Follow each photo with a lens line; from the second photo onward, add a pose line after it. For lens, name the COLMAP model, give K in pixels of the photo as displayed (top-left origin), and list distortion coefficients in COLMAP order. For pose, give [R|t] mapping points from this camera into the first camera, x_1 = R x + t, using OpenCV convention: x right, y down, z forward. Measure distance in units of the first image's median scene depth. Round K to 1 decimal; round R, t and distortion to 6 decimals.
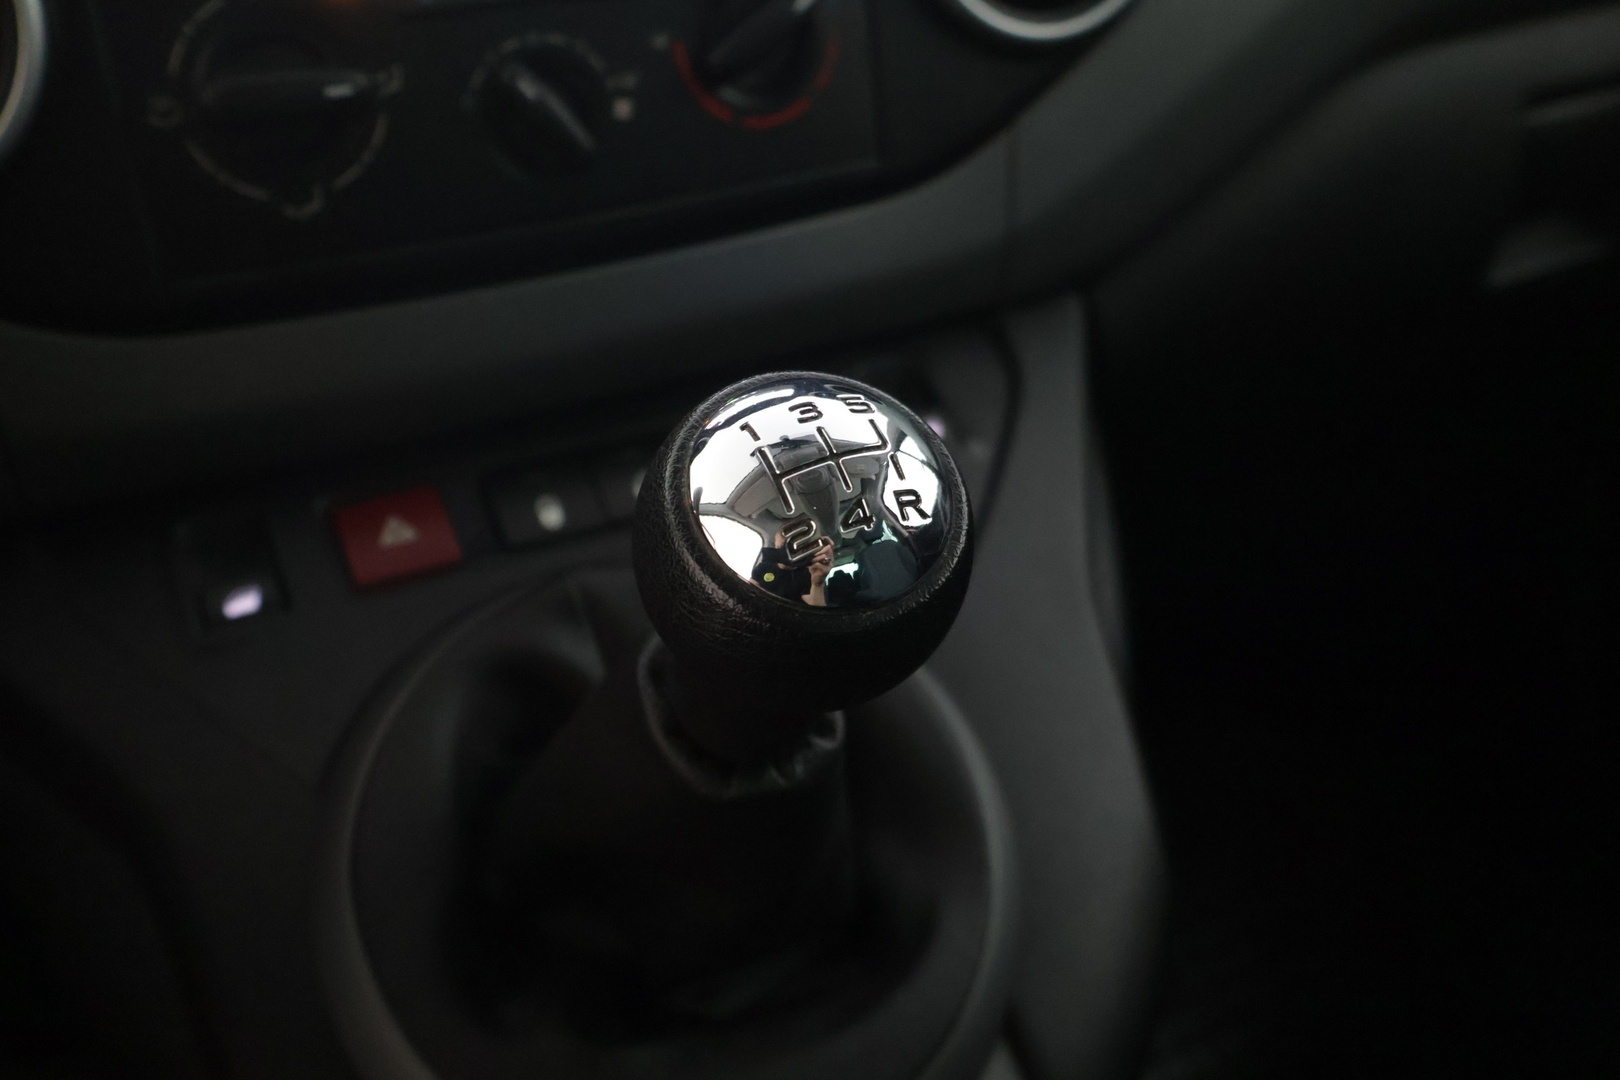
lens RADIAL K [[1645.6, 0, 813.6], [0, 1645.6, 546.5], [0, 0, 1]] dist [0.012990, 0.000000]
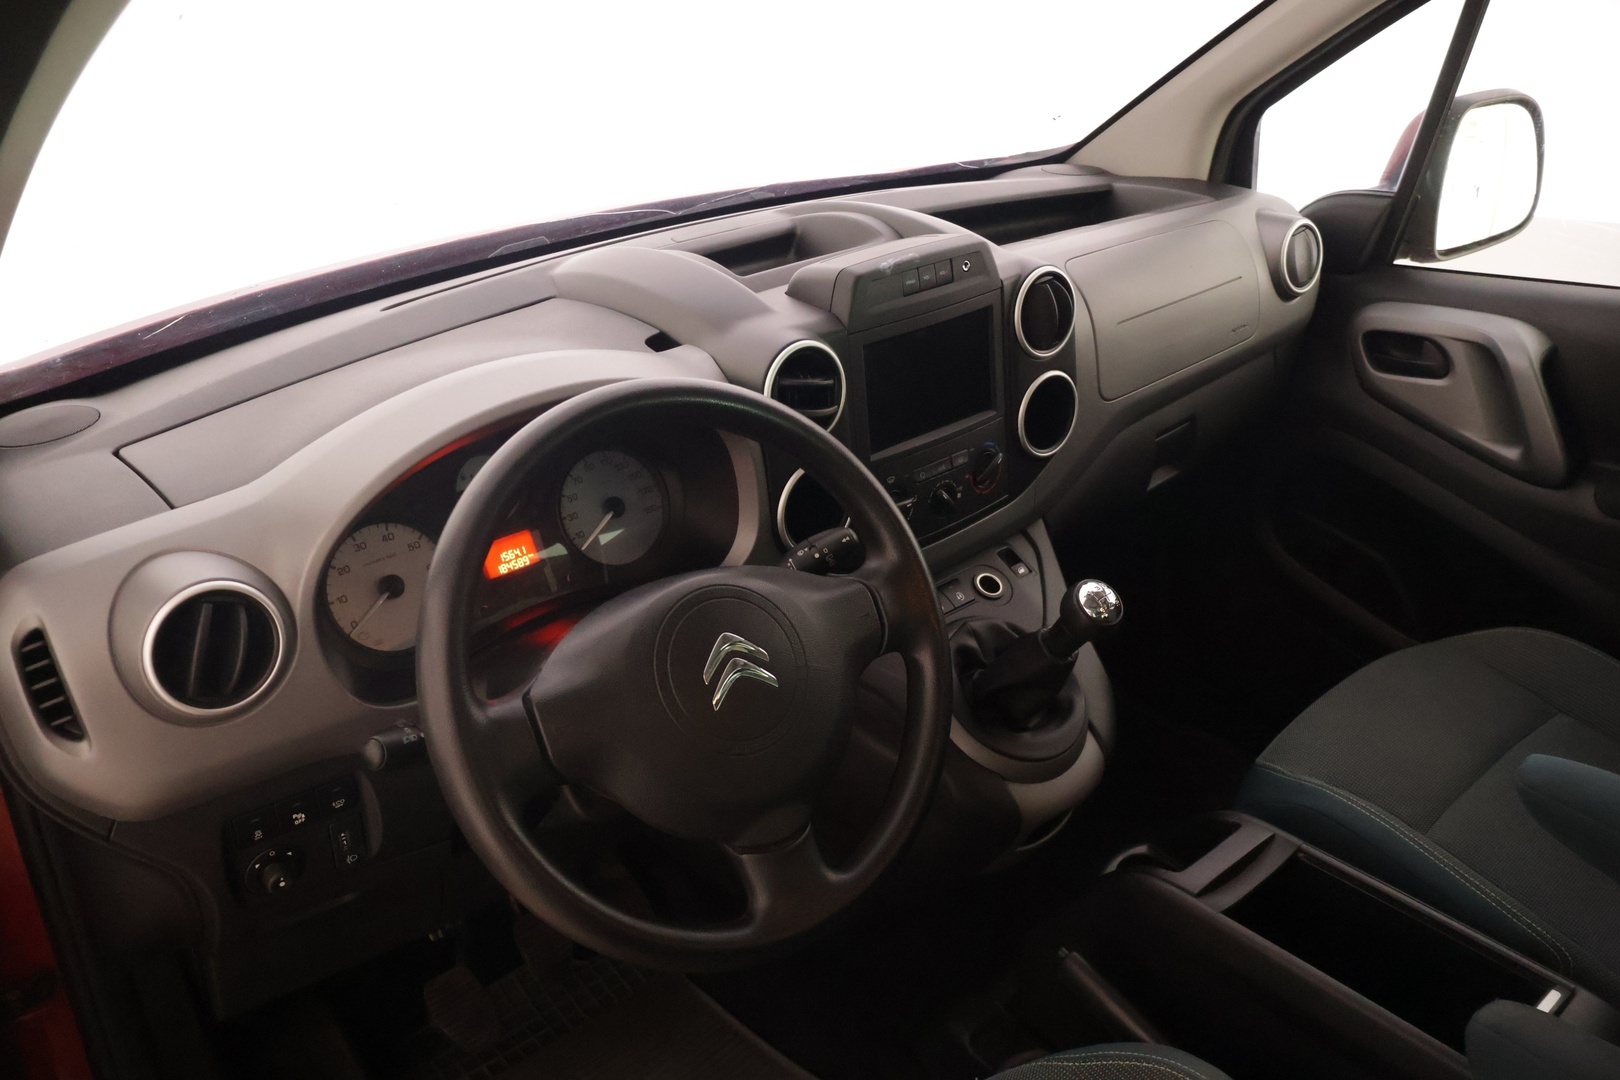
lens RADIAL K [[1369.2, 0, 808.8], [0, 1369.2, 538.6], [0, 0, 1]] dist [0.002972, -0.023641]
pose [[0.967345, -0.098835, 0.233400, -1.200696], [0.105158, 0.994346, -0.014770, -0.164656], [-0.230620, 0.038831, 0.972269, -1.953155]]
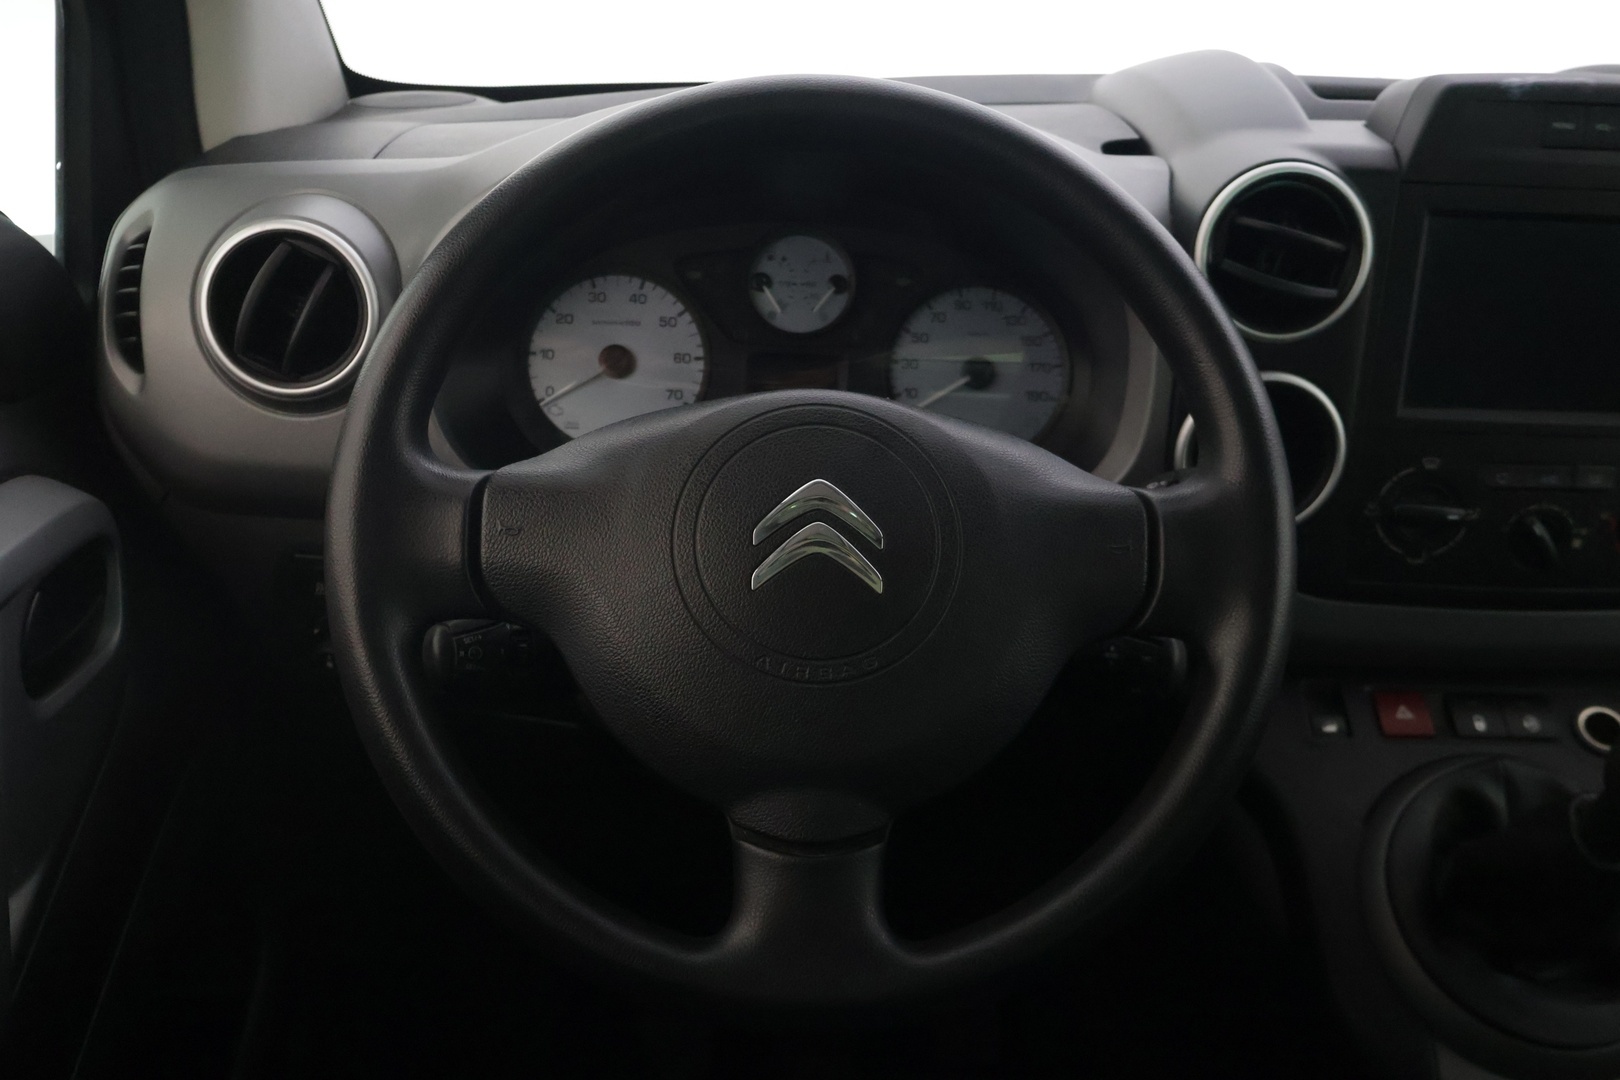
lens RADIAL K [[1645.6, 0, 817.1], [0, 1645.6, 546.9], [0, 0, 1]] dist [0.012990, 0.000000]
pose [[0.910543, 0.233687, -0.341030, -0.283268], [-0.261651, 0.964424, -0.037740, 0.064102], [0.320079, 0.123595, 0.939294, -1.259754]]
